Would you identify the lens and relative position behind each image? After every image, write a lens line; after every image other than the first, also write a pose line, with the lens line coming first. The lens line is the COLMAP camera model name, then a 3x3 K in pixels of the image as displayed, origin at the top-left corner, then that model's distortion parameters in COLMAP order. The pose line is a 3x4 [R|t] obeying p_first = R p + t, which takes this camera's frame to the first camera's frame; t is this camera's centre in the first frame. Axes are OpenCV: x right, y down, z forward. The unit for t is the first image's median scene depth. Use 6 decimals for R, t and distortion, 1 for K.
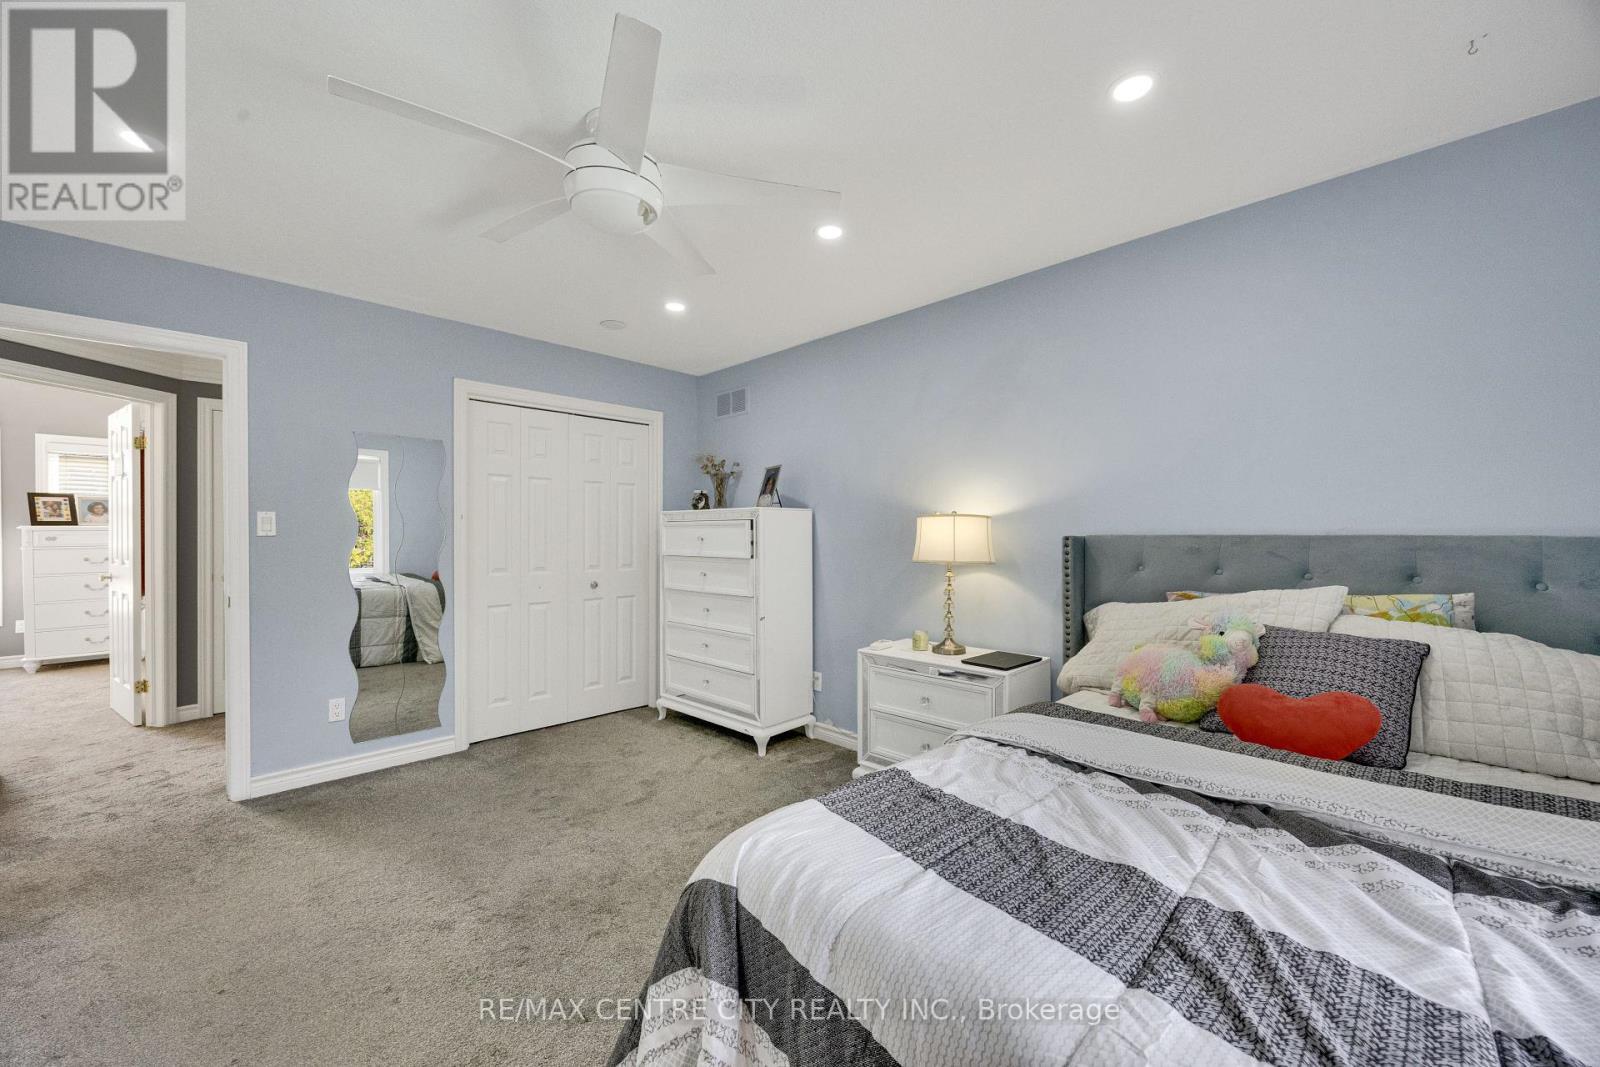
lens RADIAL K [[608.0, 0, 796.6], [0, 608.0, 532.2], [0, 0, 1]] dist [-0.001517, 0.000209]
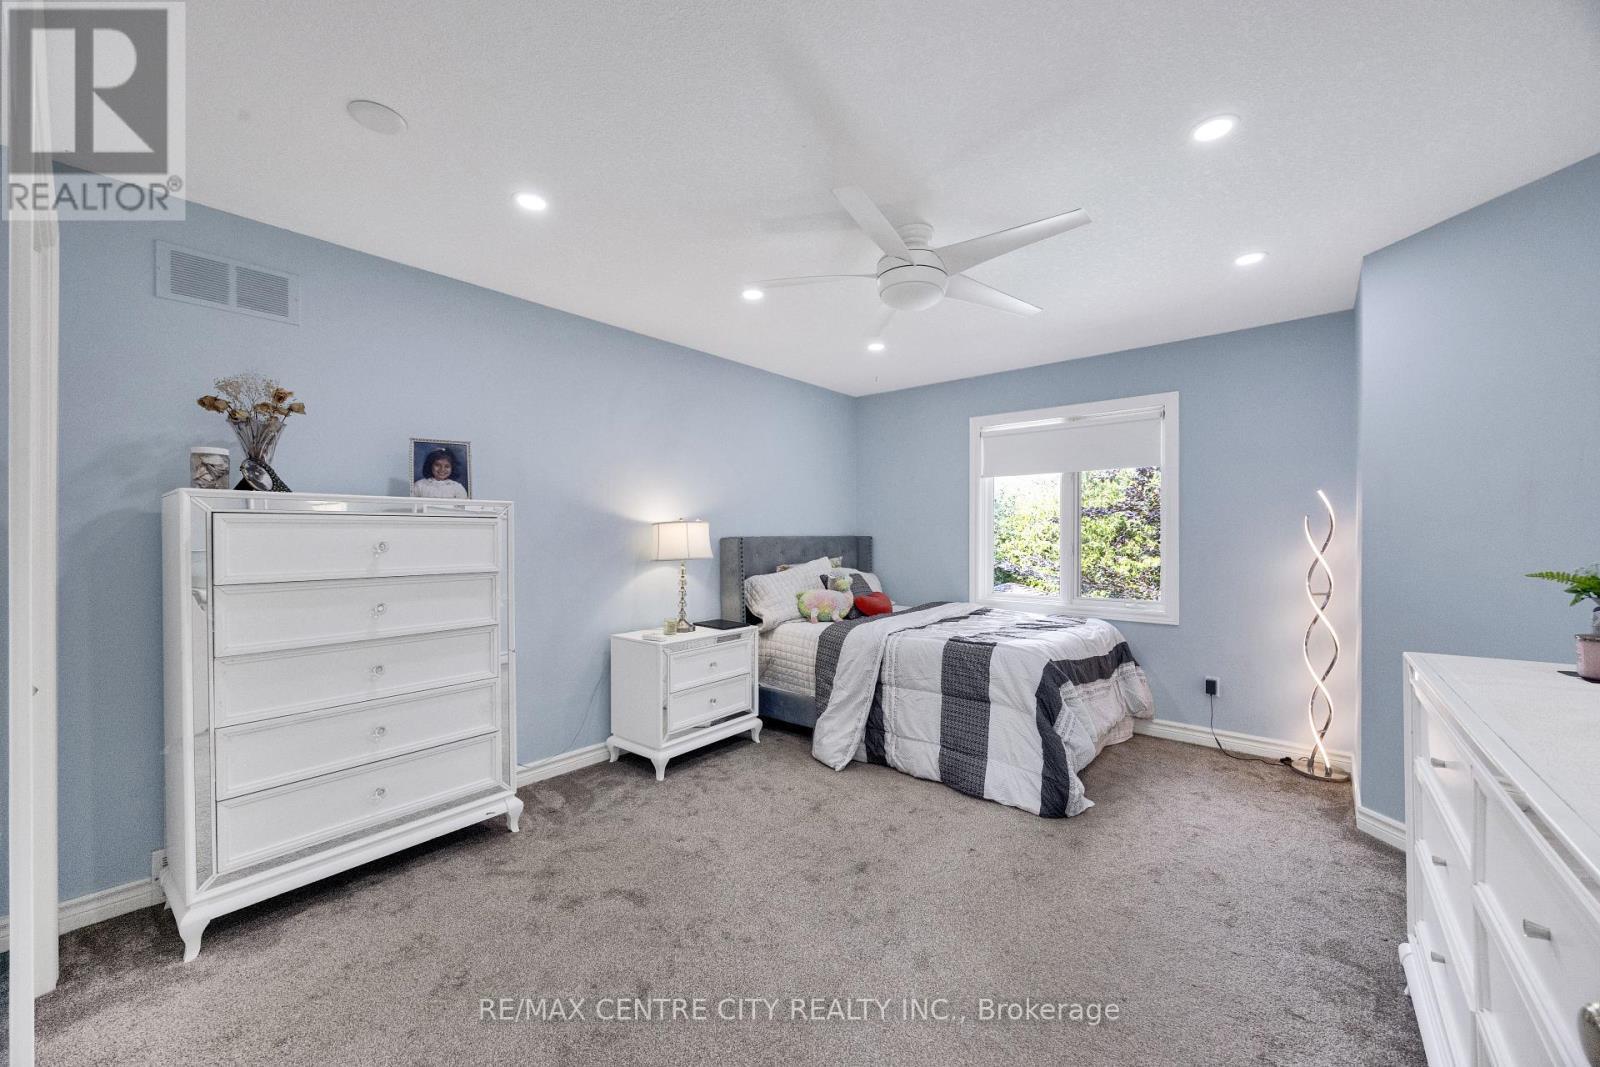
lens RADIAL K [[608.0, 0, 800.8], [0, 608.0, 538.3], [0, 0, 1]] dist [-0.001517, 0.000209]
pose [[-0.090728, -0.001155, 0.995875, -0.895790], [0.002338, 0.999996, 0.001372, 0.004713], [-0.995873, 0.002453, -0.090725, 0.765326]]
